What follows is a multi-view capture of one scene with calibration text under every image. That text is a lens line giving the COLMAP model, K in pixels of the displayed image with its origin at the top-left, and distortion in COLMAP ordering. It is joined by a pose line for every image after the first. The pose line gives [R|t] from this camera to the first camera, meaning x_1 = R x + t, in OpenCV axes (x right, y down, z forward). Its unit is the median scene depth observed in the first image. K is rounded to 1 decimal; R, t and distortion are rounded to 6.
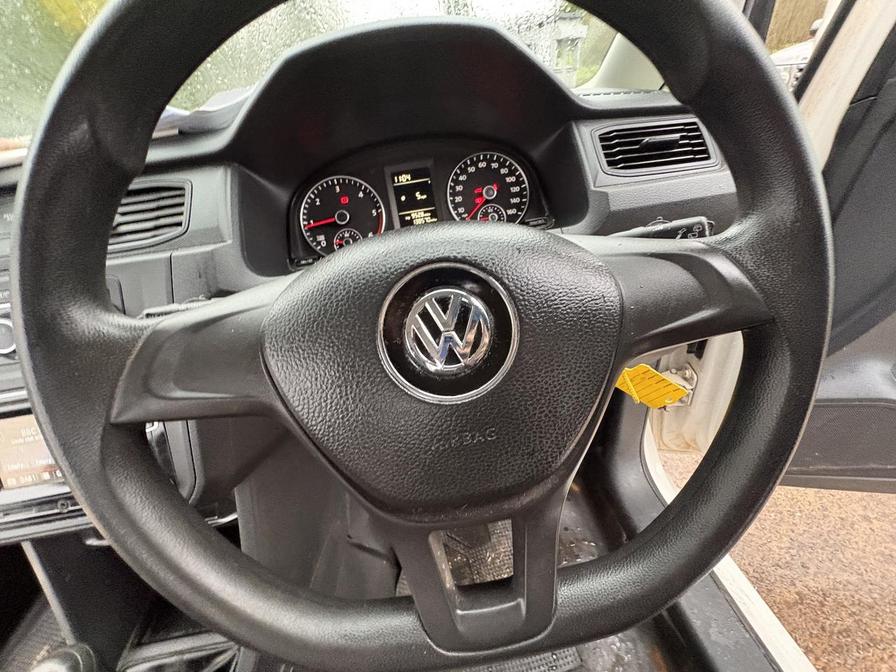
lens RADIAL K [[355.0, 0, 448.3], [0, 355.0, 336.9], [0, 0, 1]] dist [0.000221, 0.000064]
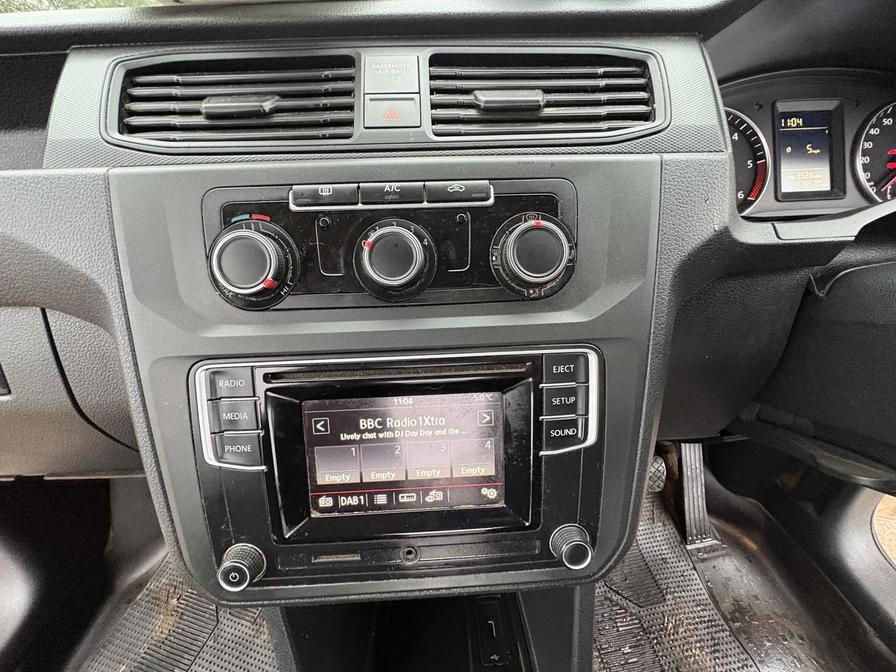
lens RADIAL K [[355.0, 0, 447.1], [0, 355.0, 335.7], [0, 0, 1]] dist [0.000221, 0.000064]
pose [[0.992374, 0.123074, -0.006846, -0.765017], [-0.123187, 0.992184, -0.019902, 0.083525], [0.004343, 0.020594, 0.999778, 0.285830]]
